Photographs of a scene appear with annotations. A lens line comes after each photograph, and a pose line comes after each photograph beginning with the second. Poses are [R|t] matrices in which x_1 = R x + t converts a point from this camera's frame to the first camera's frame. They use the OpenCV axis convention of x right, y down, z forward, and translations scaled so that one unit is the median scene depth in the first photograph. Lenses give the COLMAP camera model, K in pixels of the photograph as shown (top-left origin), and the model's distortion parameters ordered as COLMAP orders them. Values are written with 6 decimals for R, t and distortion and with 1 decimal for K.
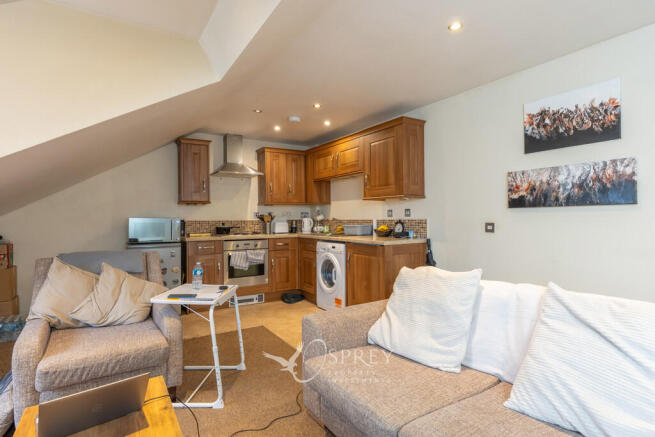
lens RADIAL K [[352.8, 0, 327.5], [0, 352.8, 218.5], [0, 0, 1]] dist [0.000645, 0.000473]
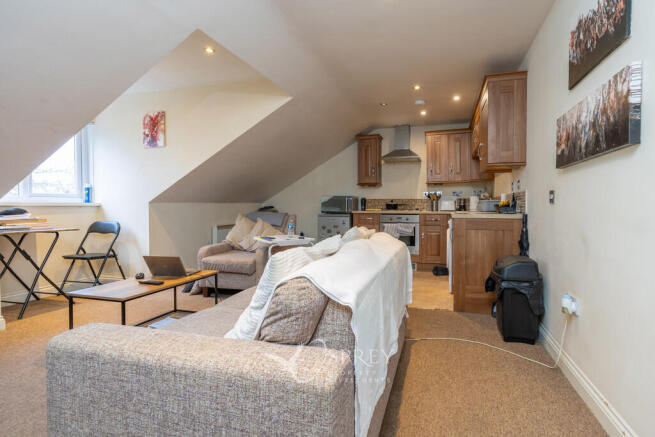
lens RADIAL K [[328.0, 0, 327.5], [0, 328.0, 218.5], [0, 0, 1]] dist [-0.000148, -0.000180]
pose [[0.635032, 0.036609, -0.771618, 0.472870], [-0.007847, 0.999131, 0.040946, 0.032259], [0.772446, -0.019947, 0.634767, 0.122062]]
